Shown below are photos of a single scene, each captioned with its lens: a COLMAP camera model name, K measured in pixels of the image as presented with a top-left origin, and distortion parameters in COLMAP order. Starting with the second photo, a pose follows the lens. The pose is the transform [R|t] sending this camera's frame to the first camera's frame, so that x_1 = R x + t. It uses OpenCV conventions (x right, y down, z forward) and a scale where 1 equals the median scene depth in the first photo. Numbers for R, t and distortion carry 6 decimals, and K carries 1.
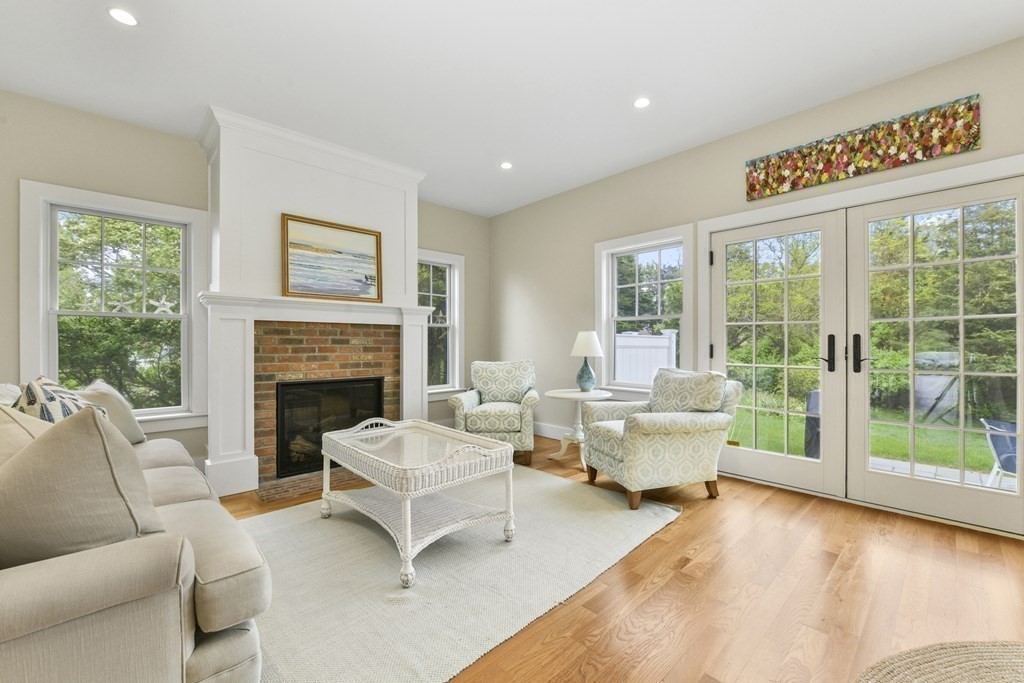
lens RADIAL K [[405.0, 0, 513.0], [0, 405.0, 344.9], [0, 0, 1]] dist [-0.019561, -0.000281]
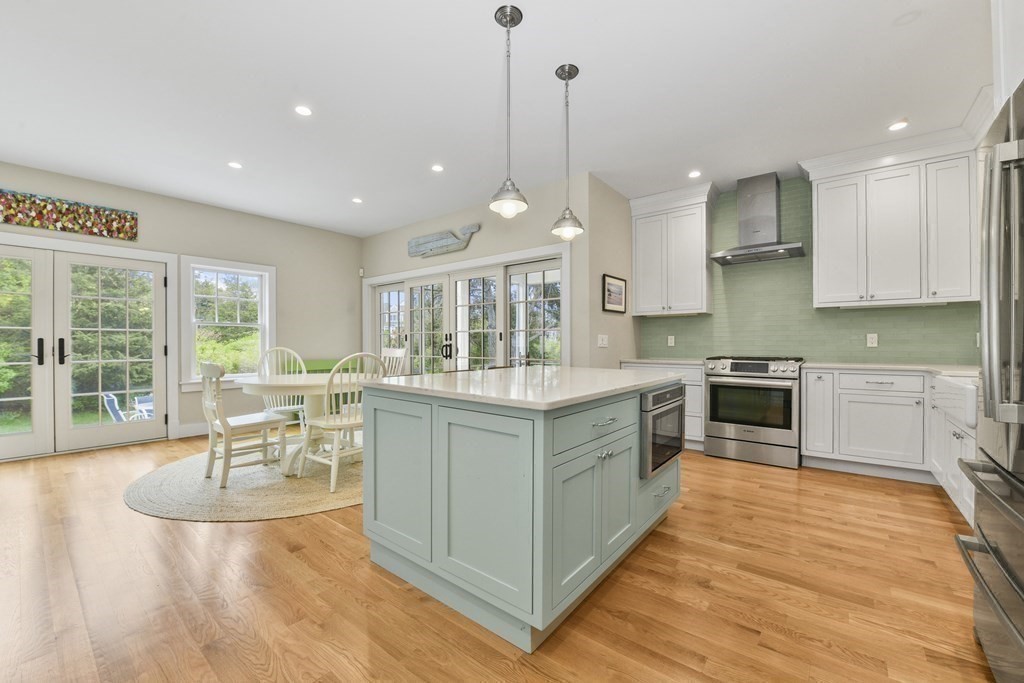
lens RADIAL K [[405.0, 0, 512.2], [0, 405.0, 342.3], [0, 0, 1]] dist [-0.019561, -0.000281]
pose [[-0.160075, 0.000188, 0.987105, -0.840688], [0.009068, 0.999958, 0.001280, 0.001006], [-0.987063, 0.009156, -0.160070, -0.407012]]
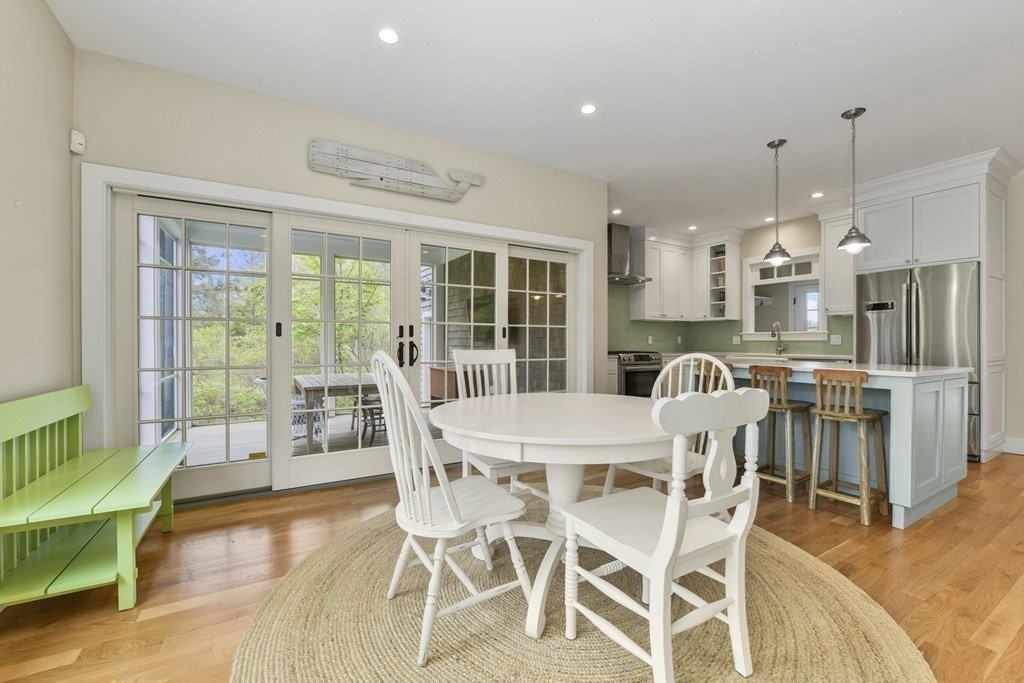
lens RADIAL K [[421.5, 0, 518.7], [0, 421.5, 342.0], [0, 0, 1]] dist [-0.009627, -0.000046]
pose [[-0.979823, -0.007458, 0.199726, 0.572725], [-0.004739, 0.999890, 0.014090, -0.011479], [-0.199809, 0.012859, -0.979751, 0.766342]]
